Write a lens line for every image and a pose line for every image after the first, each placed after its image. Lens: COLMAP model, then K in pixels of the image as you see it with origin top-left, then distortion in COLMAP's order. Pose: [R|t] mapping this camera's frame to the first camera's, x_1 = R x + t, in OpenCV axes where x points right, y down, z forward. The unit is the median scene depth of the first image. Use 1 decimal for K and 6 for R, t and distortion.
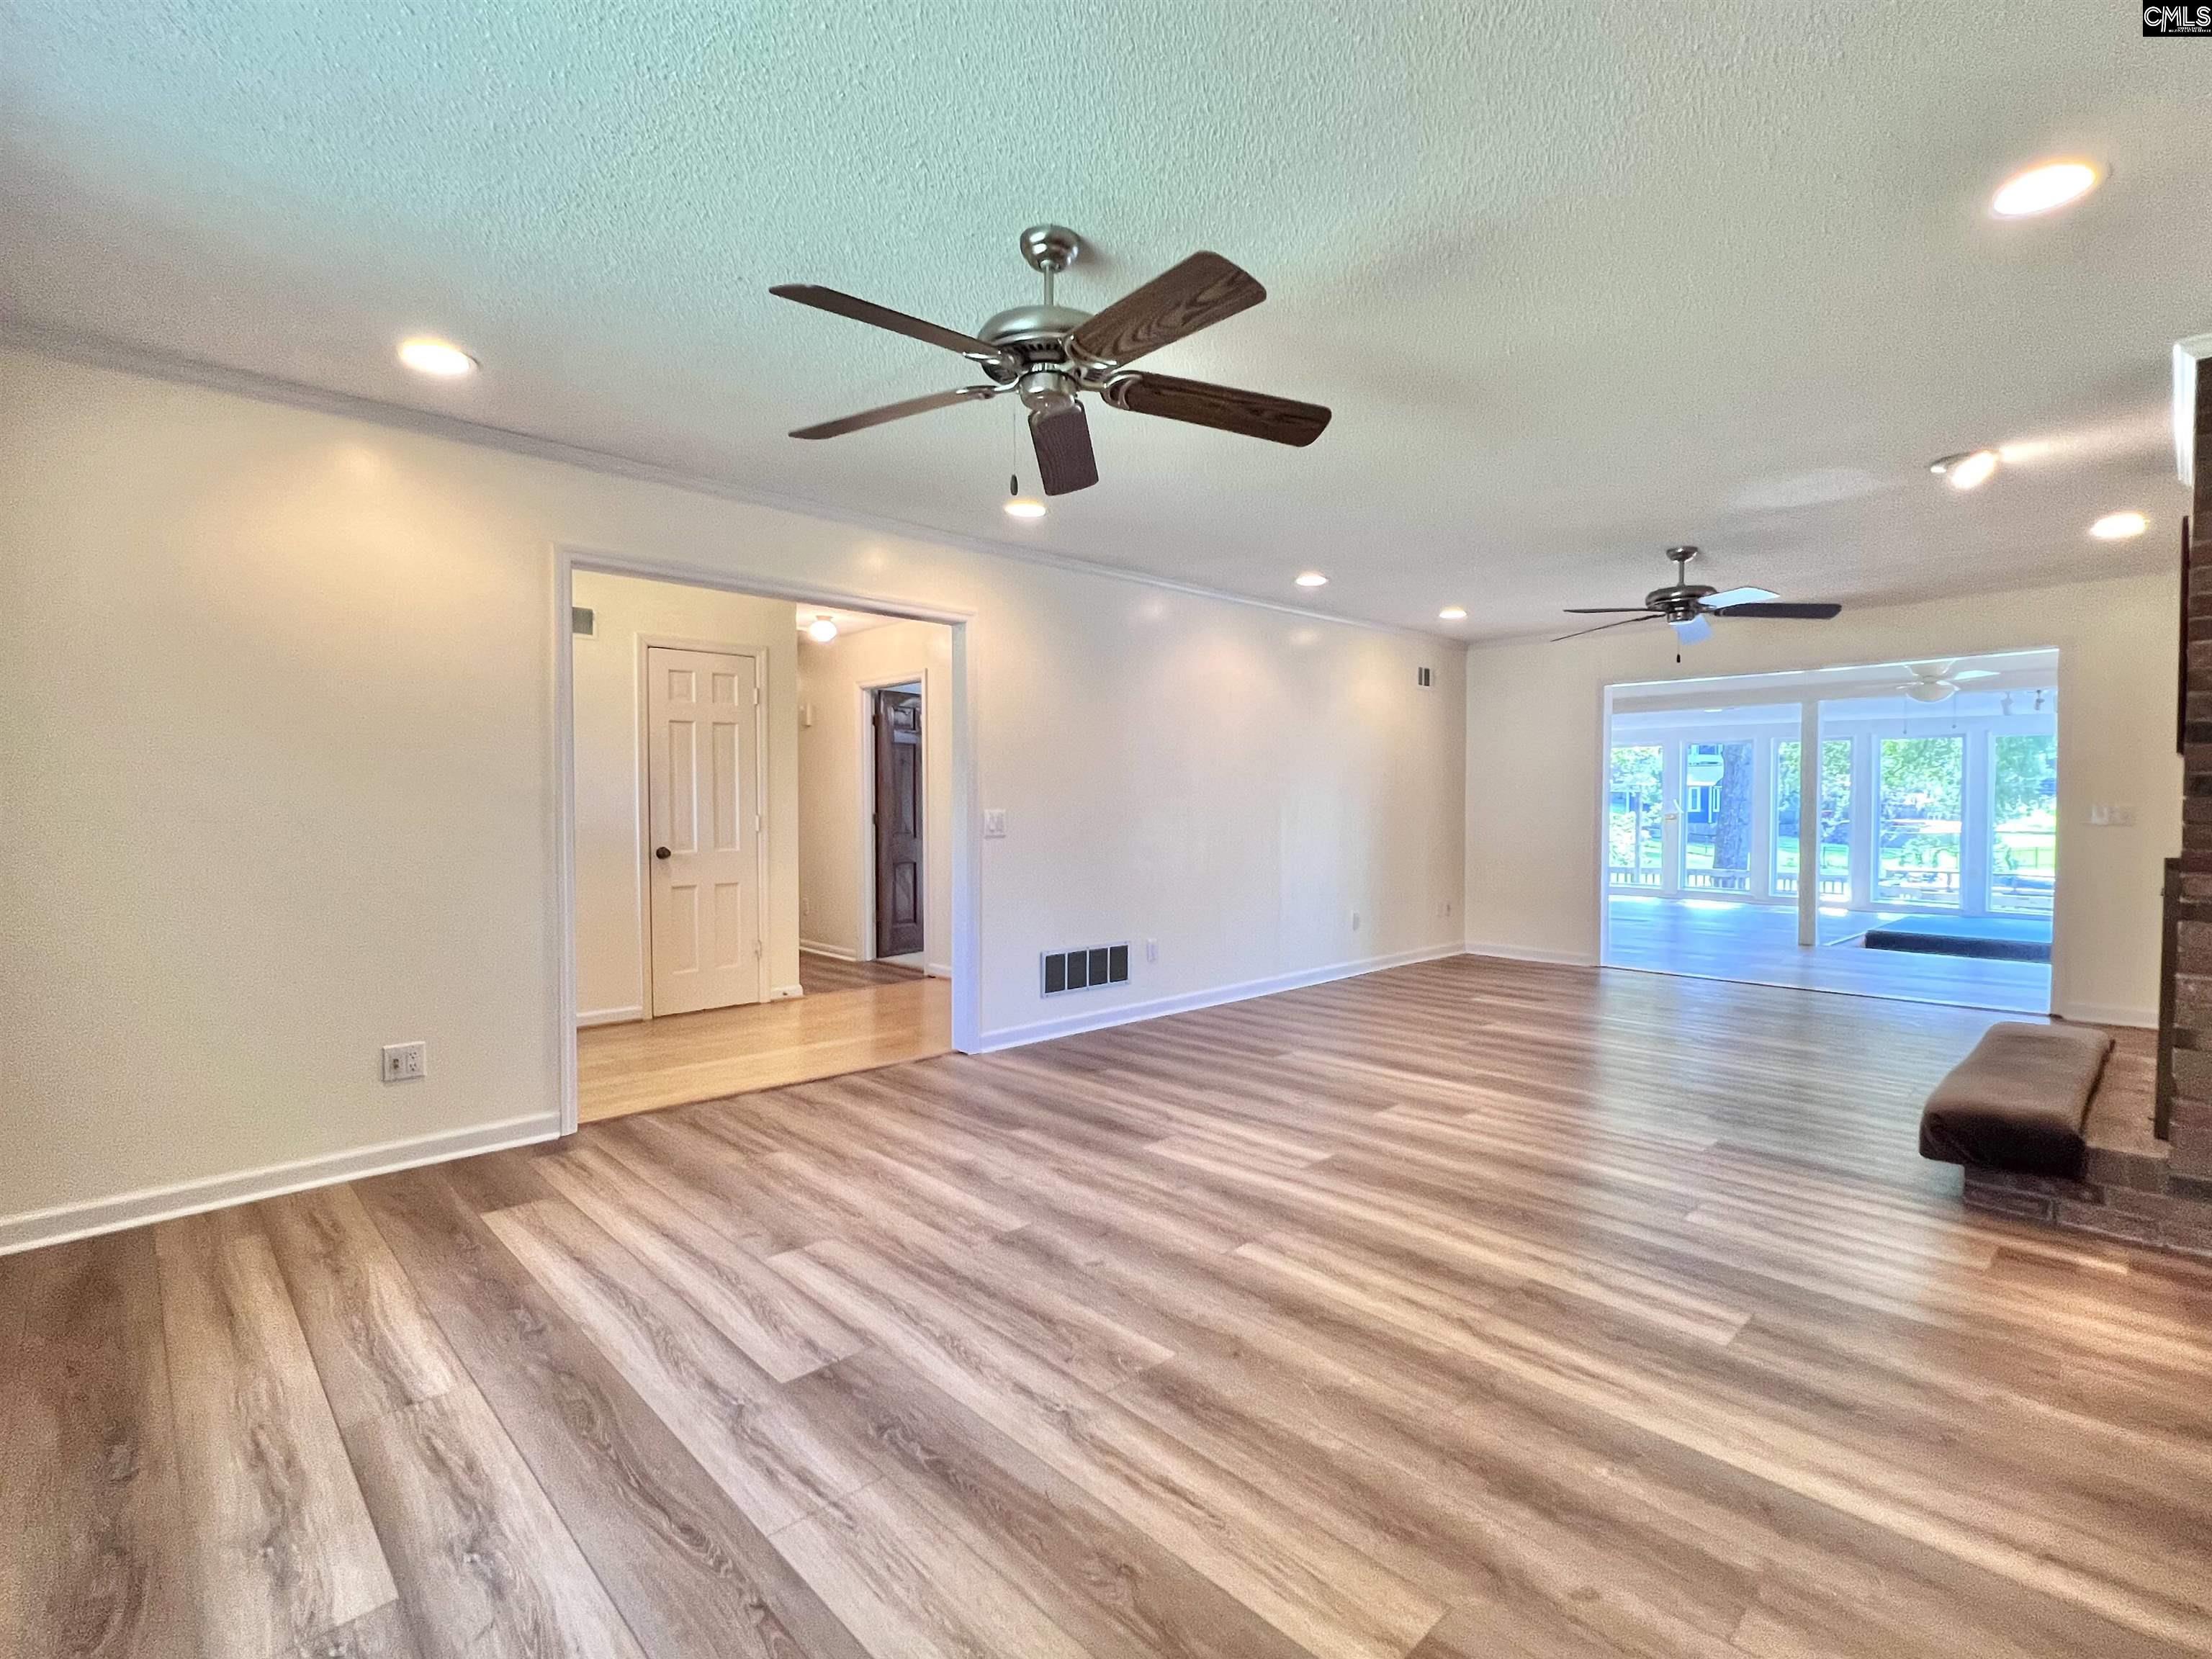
lens RADIAL K [[1048.0, 0, 1103.9], [0, 1048.0, 824.7], [0, 0, 1]] dist [-0.002105, 0.001030]
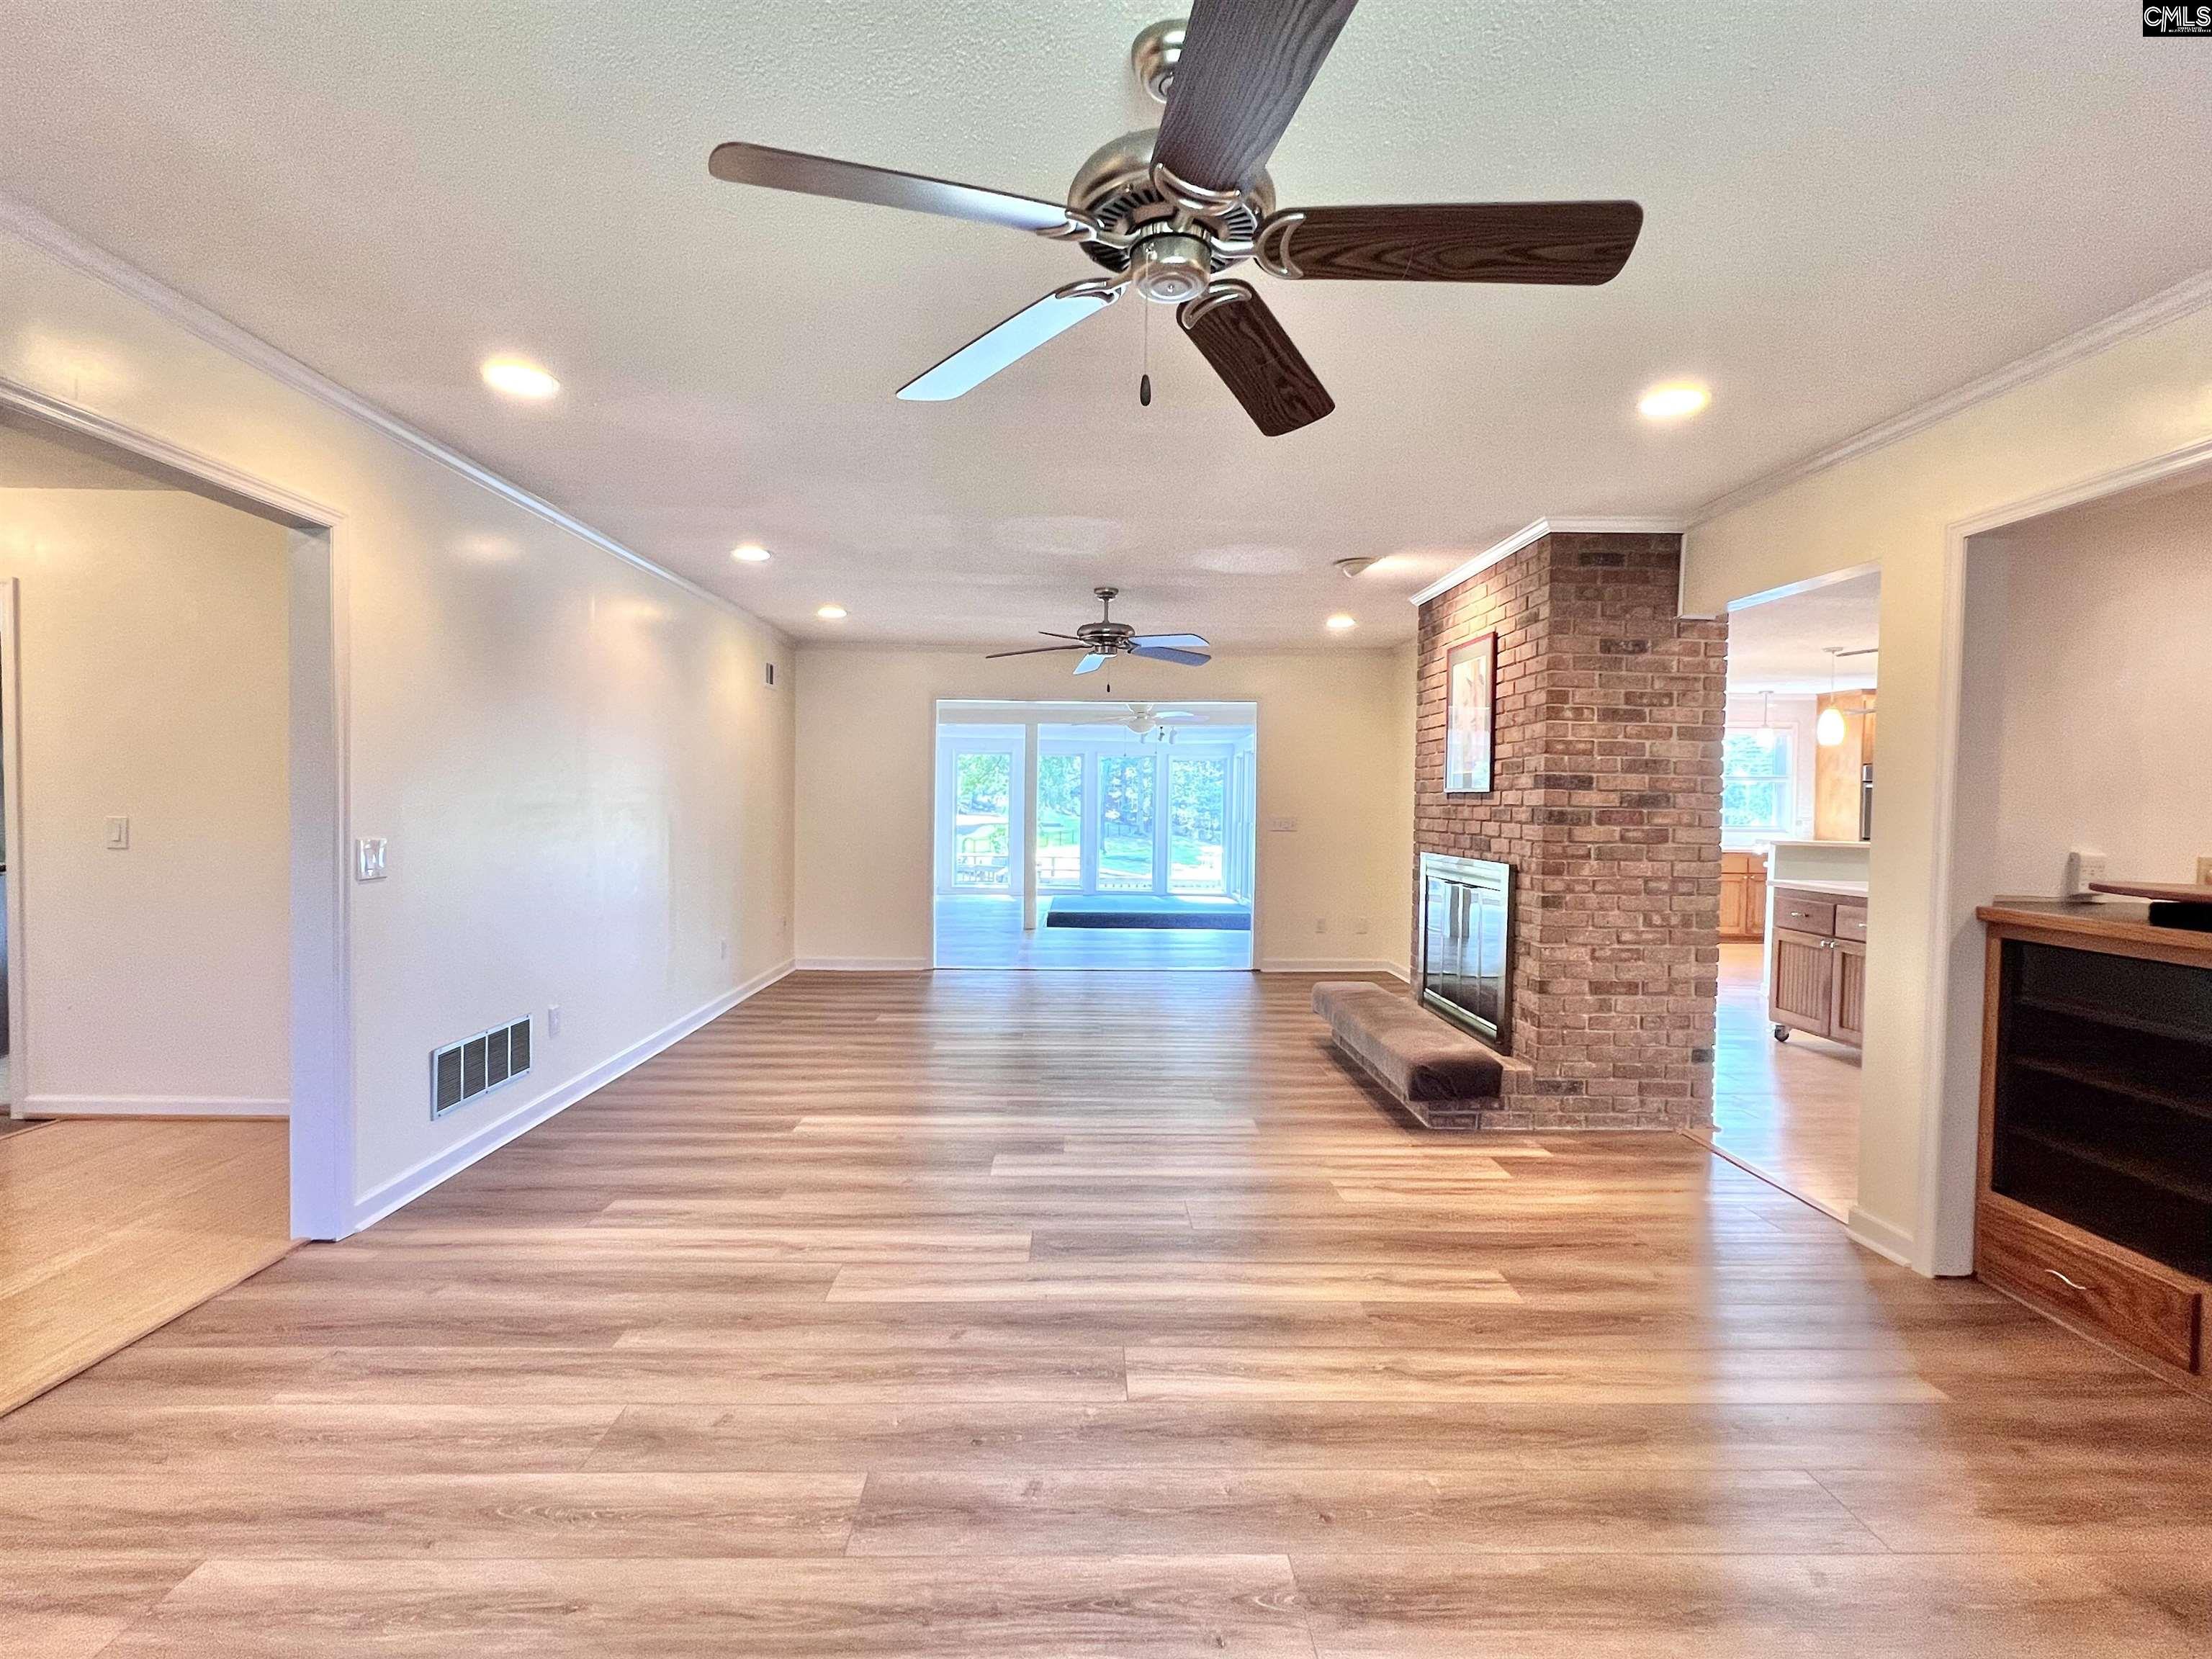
lens RADIAL K [[1048.0, 0, 1103.9], [0, 1048.0, 824.7], [0, 0, 1]] dist [-0.002105, 0.001030]
pose [[0.672030, -0.009860, 0.740458, -0.384389], [0.005135, 0.999949, 0.008655, -0.034009], [-0.740506, -0.002014, 0.672047, 0.364544]]
